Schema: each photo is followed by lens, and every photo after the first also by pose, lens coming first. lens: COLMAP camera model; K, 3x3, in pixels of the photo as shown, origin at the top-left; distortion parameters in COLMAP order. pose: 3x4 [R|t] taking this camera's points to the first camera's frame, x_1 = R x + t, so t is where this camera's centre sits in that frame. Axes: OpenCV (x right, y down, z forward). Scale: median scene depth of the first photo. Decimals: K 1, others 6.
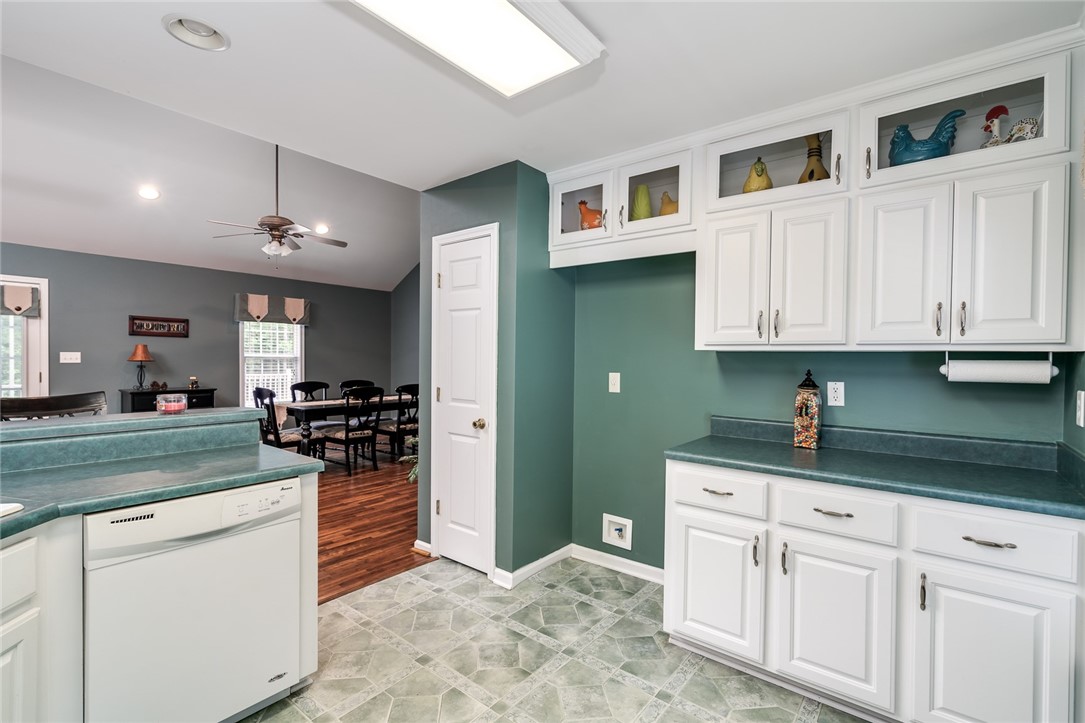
lens RADIAL K [[494.4, 0, 547.9], [0, 494.4, 360.9], [0, 0, 1]] dist [-0.007871, 0.001938]
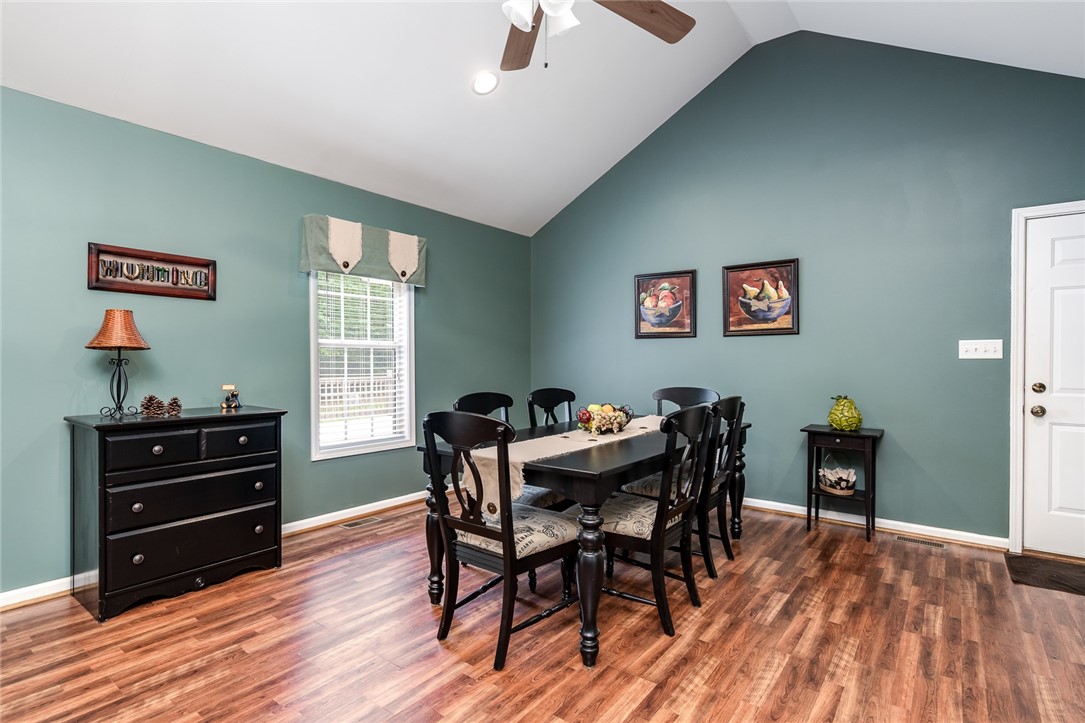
lens RADIAL K [[538.3, 0, 540.4], [0, 538.3, 363.9], [0, 0, 1]] dist [0.000346, -0.000021]
pose [[0.999857, -0.016877, 0.001042, -0.435319], [0.016883, 0.999840, -0.005960, 0.020862], [-0.000941, 0.005976, 0.999982, 0.503752]]
